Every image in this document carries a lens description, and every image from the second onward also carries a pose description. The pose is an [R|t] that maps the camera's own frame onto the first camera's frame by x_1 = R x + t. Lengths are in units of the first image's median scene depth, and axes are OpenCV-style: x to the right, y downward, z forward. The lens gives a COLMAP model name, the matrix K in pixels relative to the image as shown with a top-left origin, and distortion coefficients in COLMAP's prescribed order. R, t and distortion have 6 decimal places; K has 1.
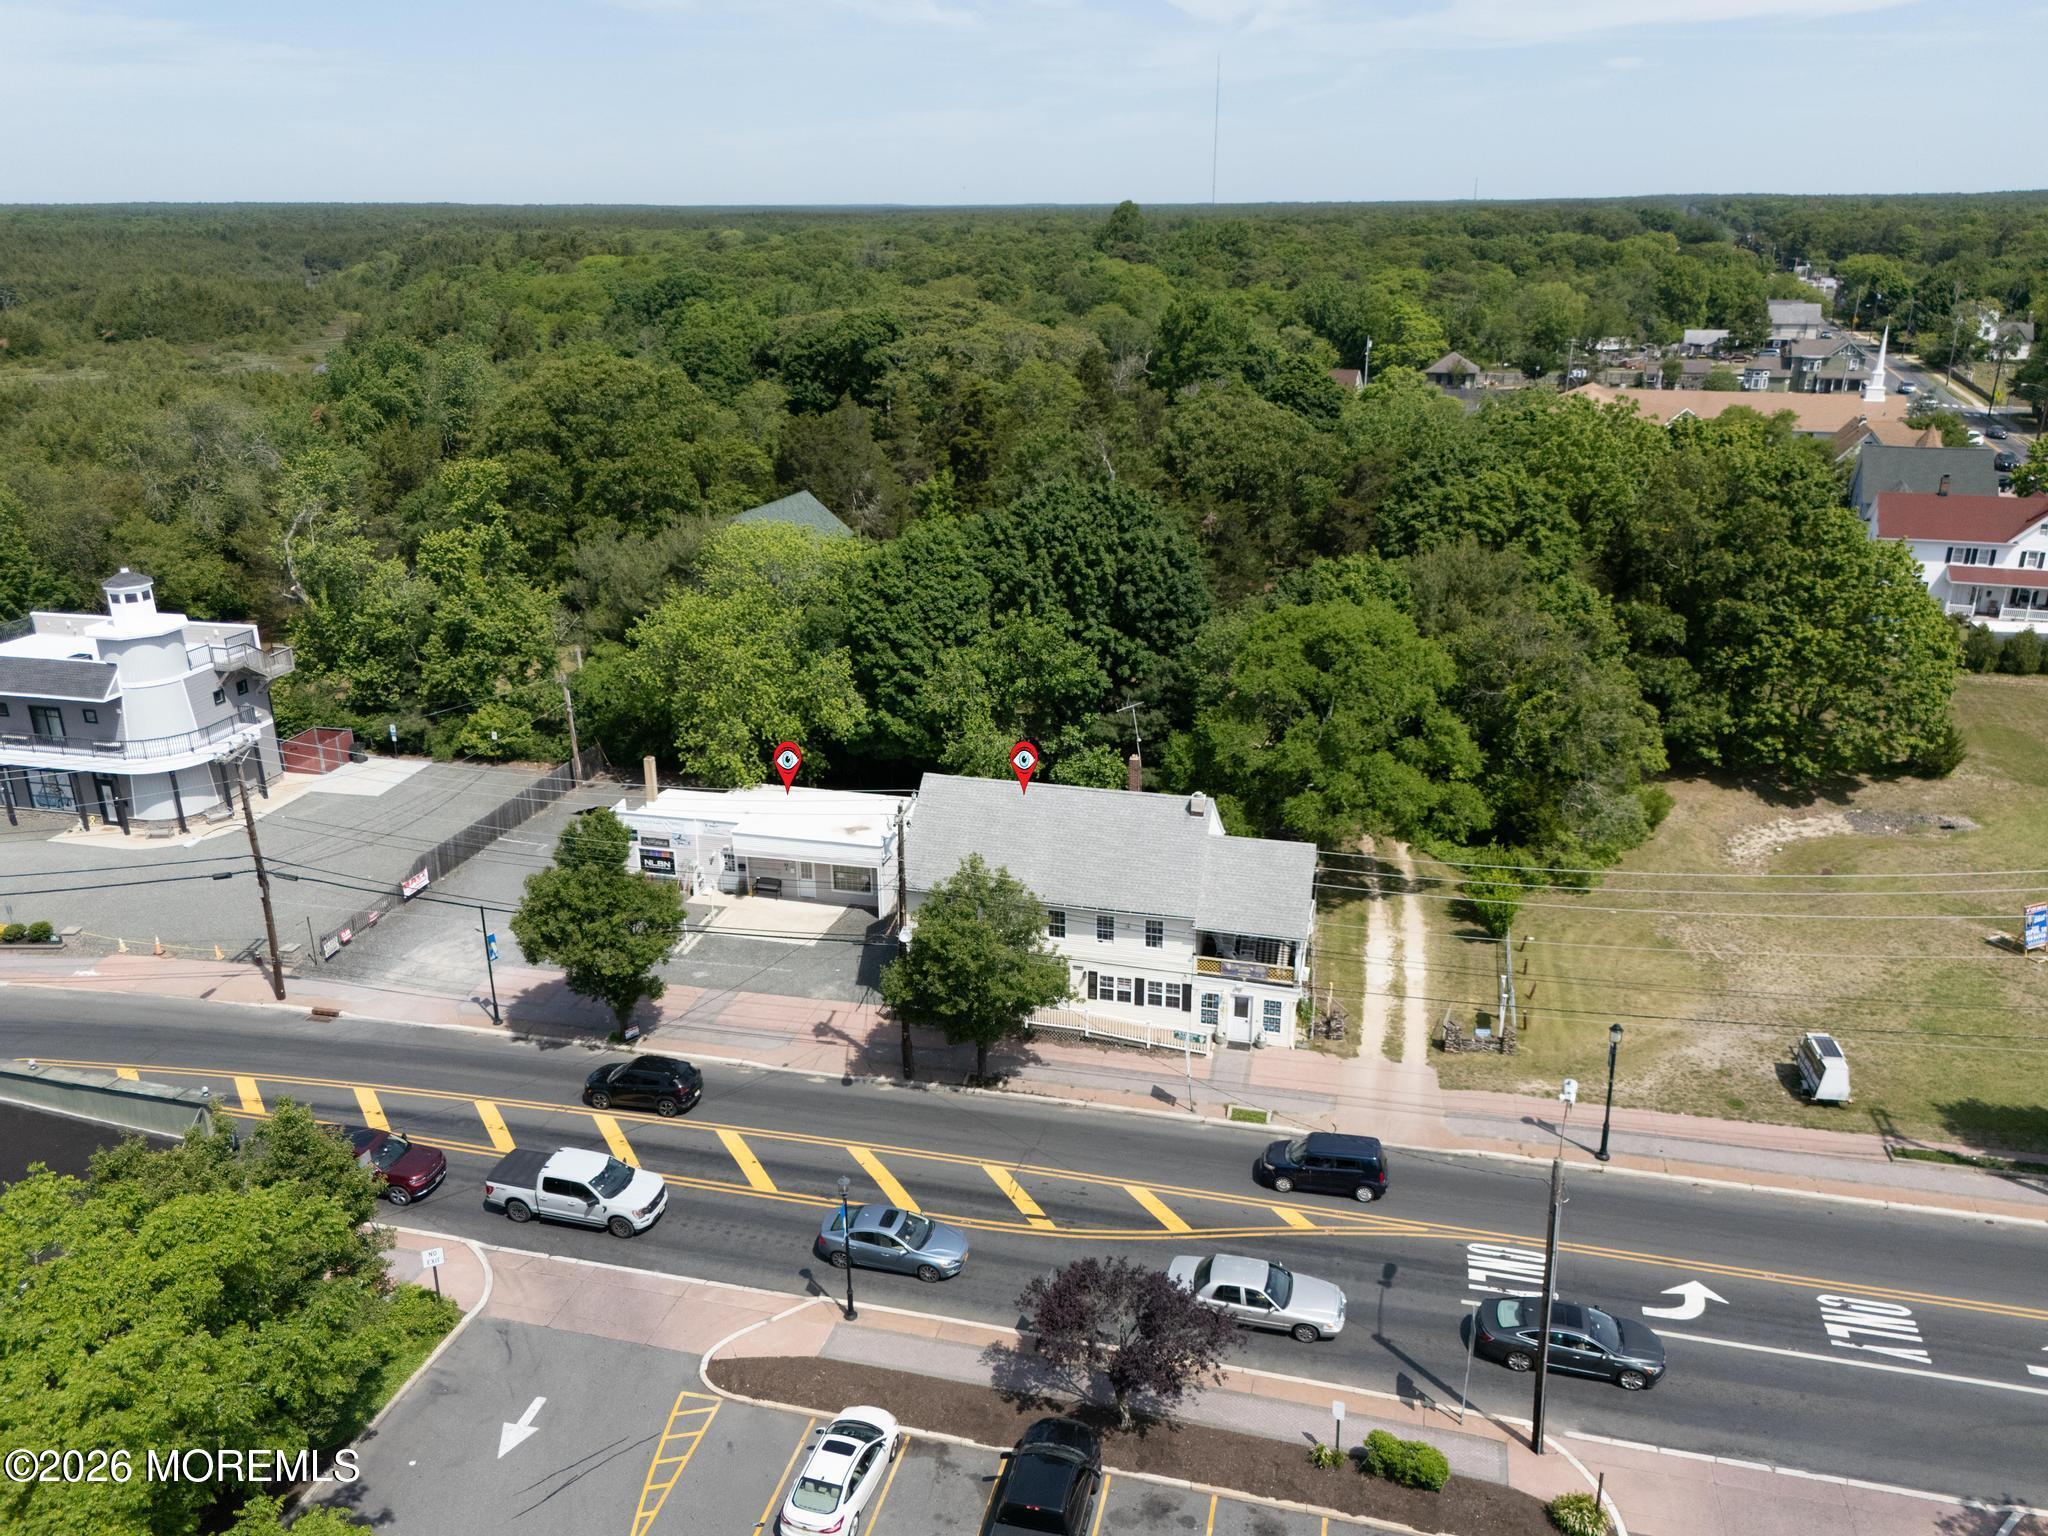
lens RADIAL K [[1506.2, 0, 1020.0], [0, 1506.2, 771.2], [0, 0, 1]] dist [0.060924, -0.059627]
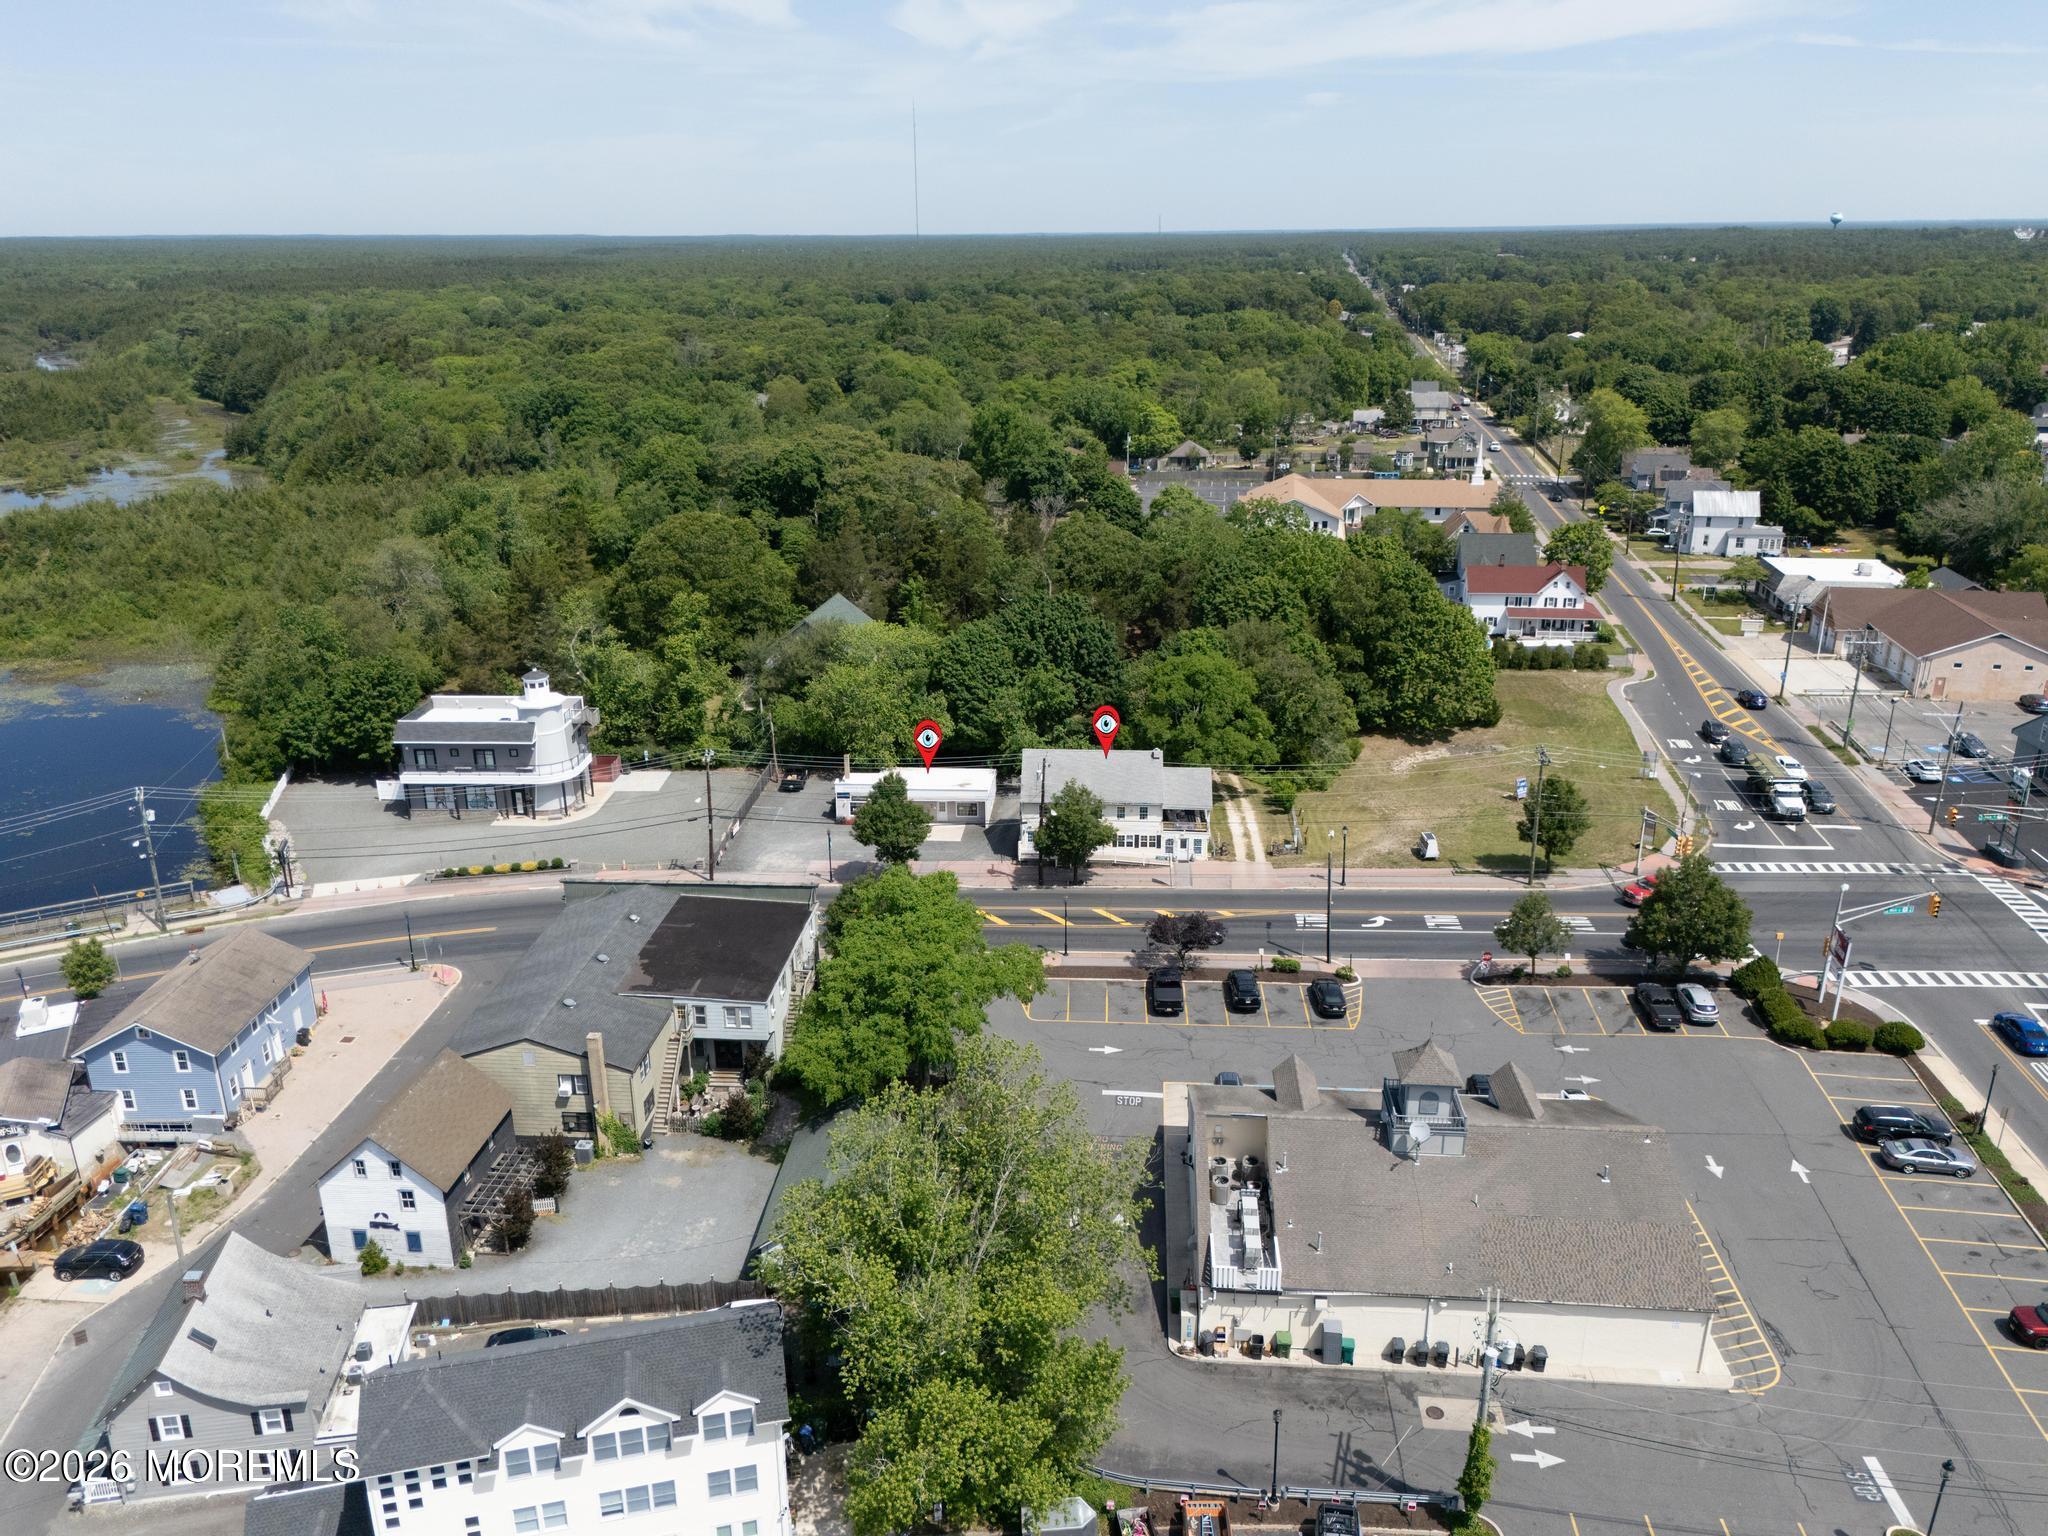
lens RADIAL K [[1506.2, 0, 1013.4], [0, 1506.2, 762.9], [0, 0, 1]] dist [0.060924, -0.059627]
pose [[0.983148, -0.063131, 0.171565, -0.361590], [0.066793, 0.997644, -0.015651, 0.043735], [-0.170173, 0.026846, 0.985048, -0.871191]]
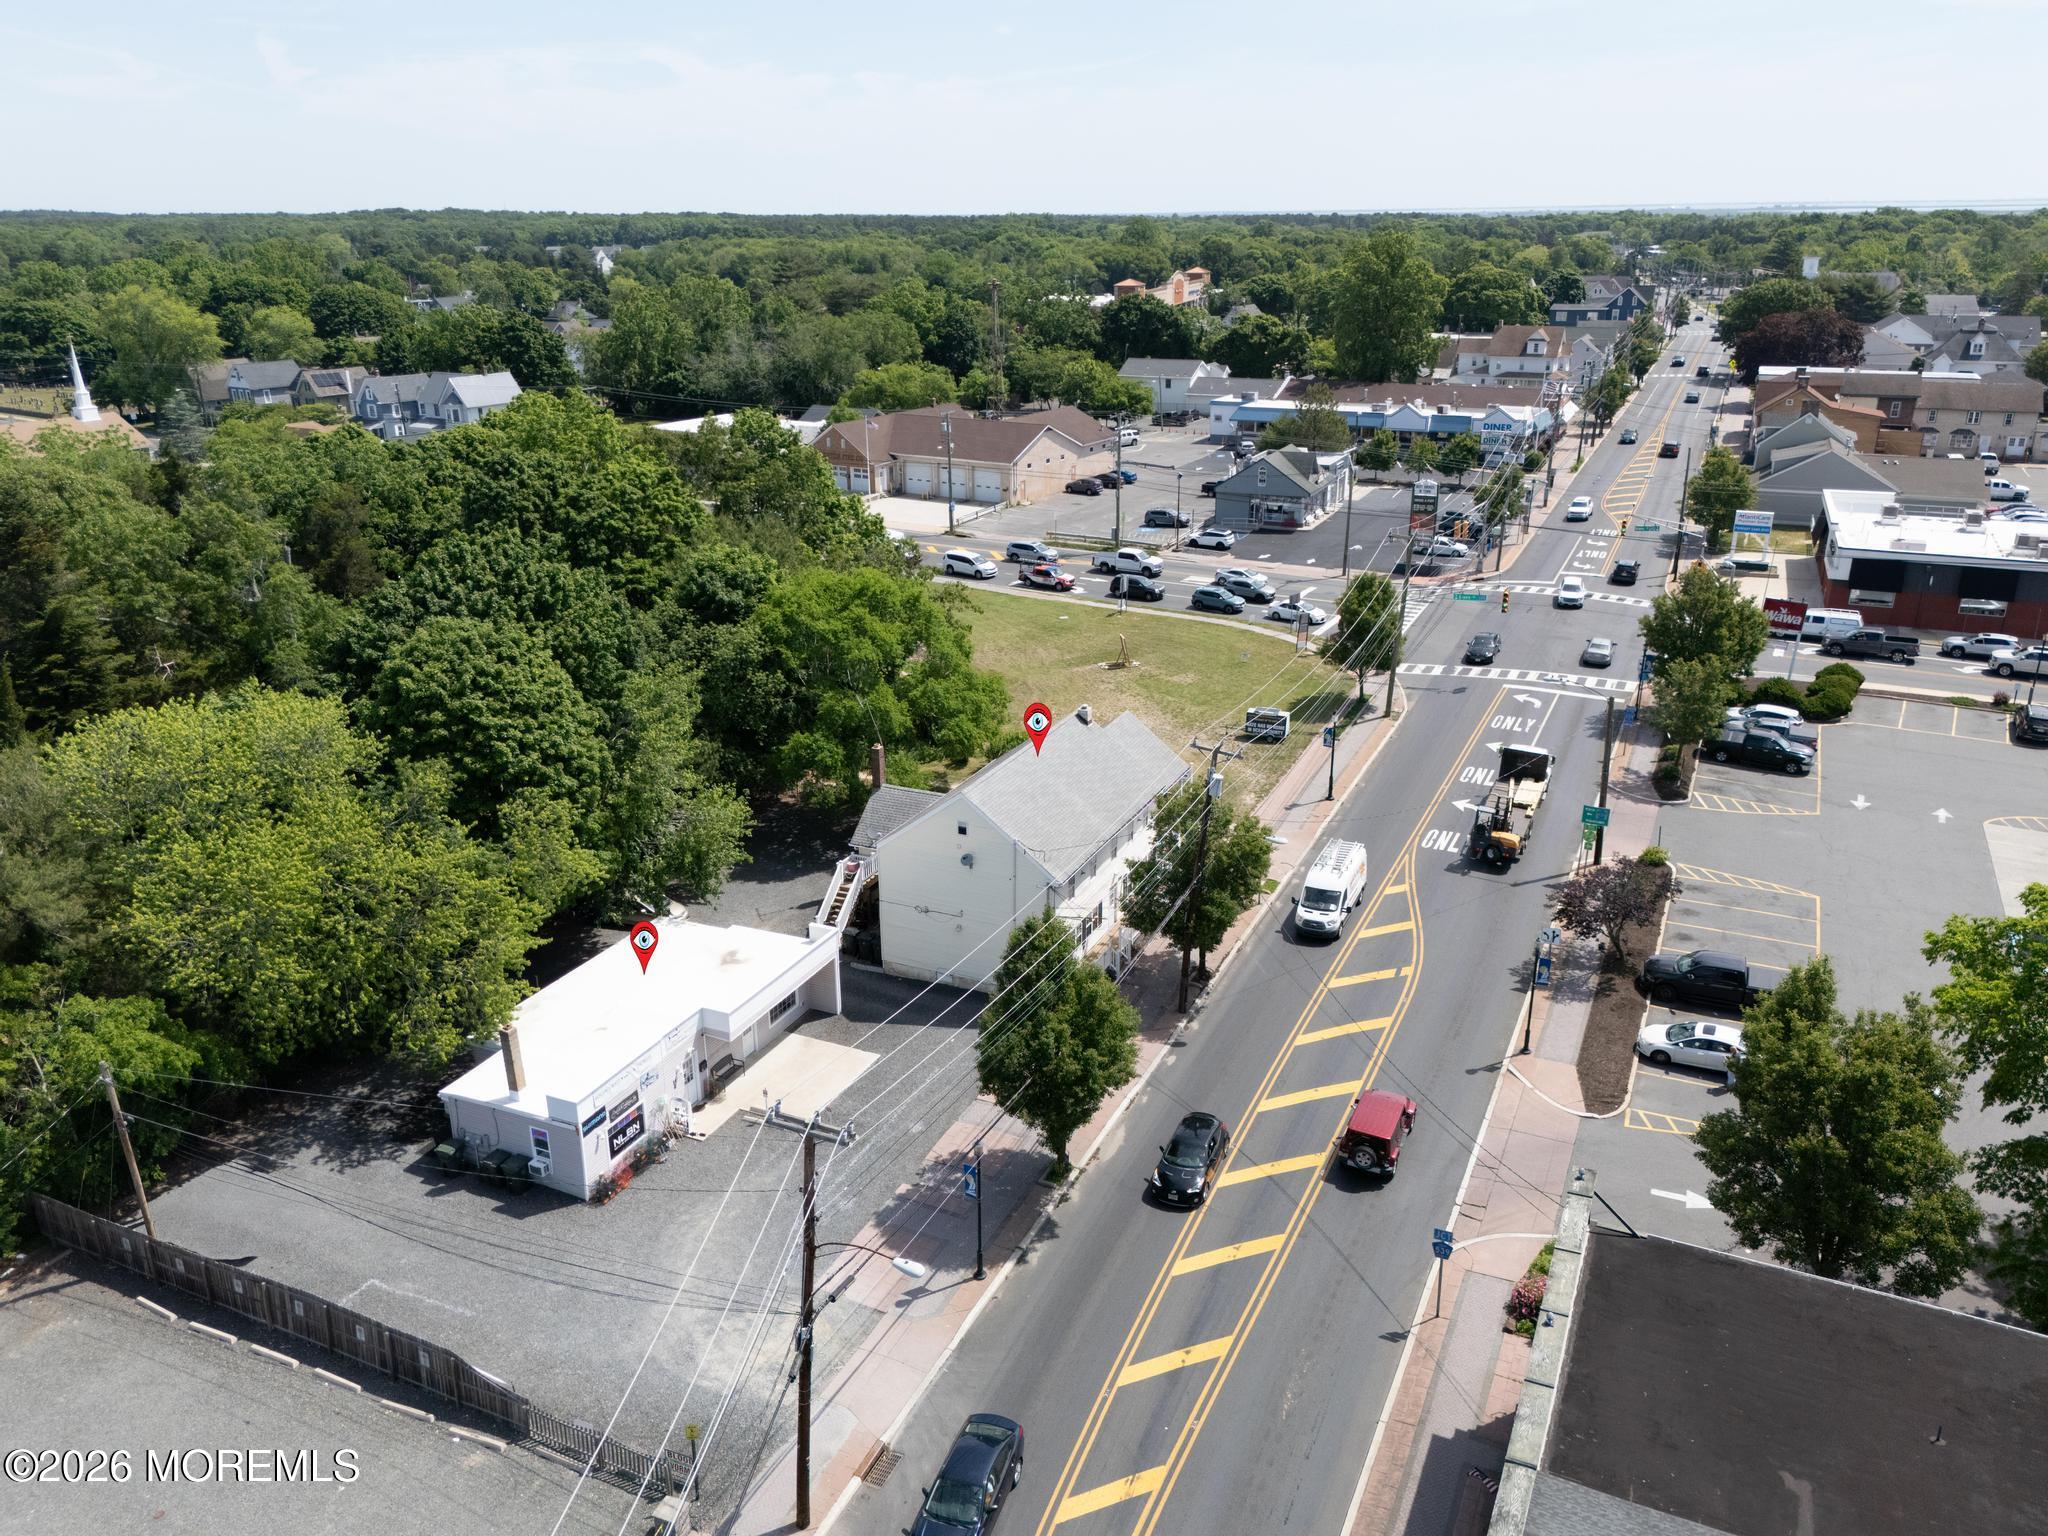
lens RADIAL K [[1506.2, 0, 1015.0], [0, 1506.2, 770.0], [0, 0, 1]] dist [0.060924, -0.059627]
pose [[0.192680, -0.333441, 0.922872, -0.777878], [0.353036, 0.901074, 0.251857, -0.199209], [-0.915554, 0.277279, 0.291335, 0.569192]]
